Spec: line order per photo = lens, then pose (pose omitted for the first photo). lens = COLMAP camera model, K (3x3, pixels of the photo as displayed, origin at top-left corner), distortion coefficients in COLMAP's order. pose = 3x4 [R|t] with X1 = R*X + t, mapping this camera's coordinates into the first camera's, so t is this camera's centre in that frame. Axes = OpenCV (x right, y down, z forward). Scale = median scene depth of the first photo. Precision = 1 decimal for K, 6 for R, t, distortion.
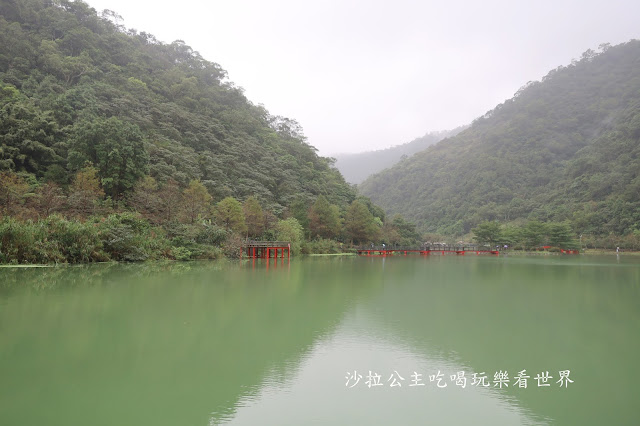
lens RADIAL K [[453.2, 0, 317.3], [0, 453.2, 215.4], [0, 0, 1]] dist [0.010240, -0.002244]
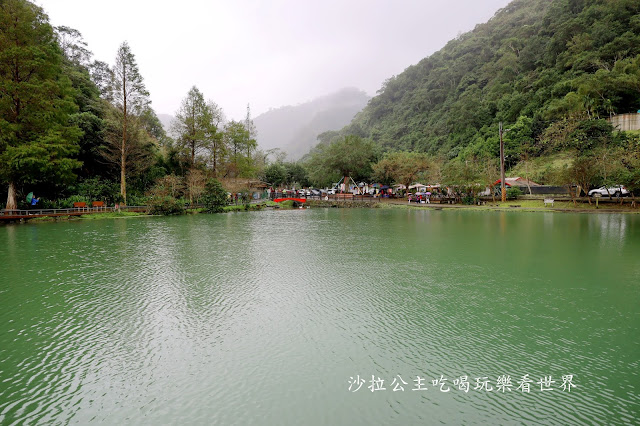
lens RADIAL K [[453.2, 0, 317.8], [0, 453.2, 214.5], [0, 0, 1]] dist [0.010240, -0.002244]
pose [[0.979797, 0.004100, -0.199952, 0.214434], [0.017521, 0.994186, 0.106242, 0.039680], [0.199225, -0.107599, 0.974029, 0.579099]]
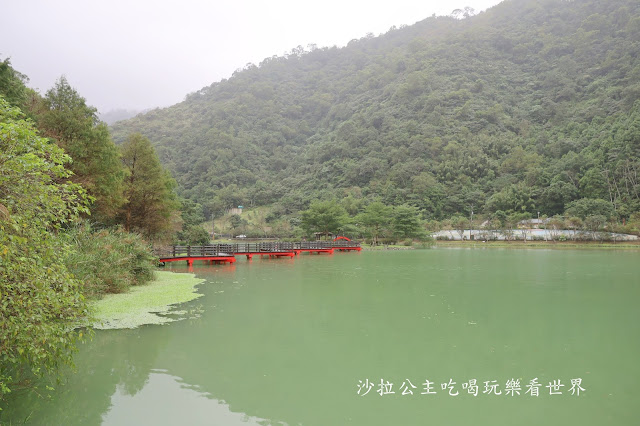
lens RADIAL K [[453.2, 0, 320.8], [0, 453.2, 213.3], [0, 0, 1]] dist [0.010240, -0.002244]
pose [[0.774018, 0.021505, 0.632799, -0.017663], [-0.033895, 0.999397, 0.007495, 0.011743], [-0.632256, -0.027250, 0.774280, 0.225994]]
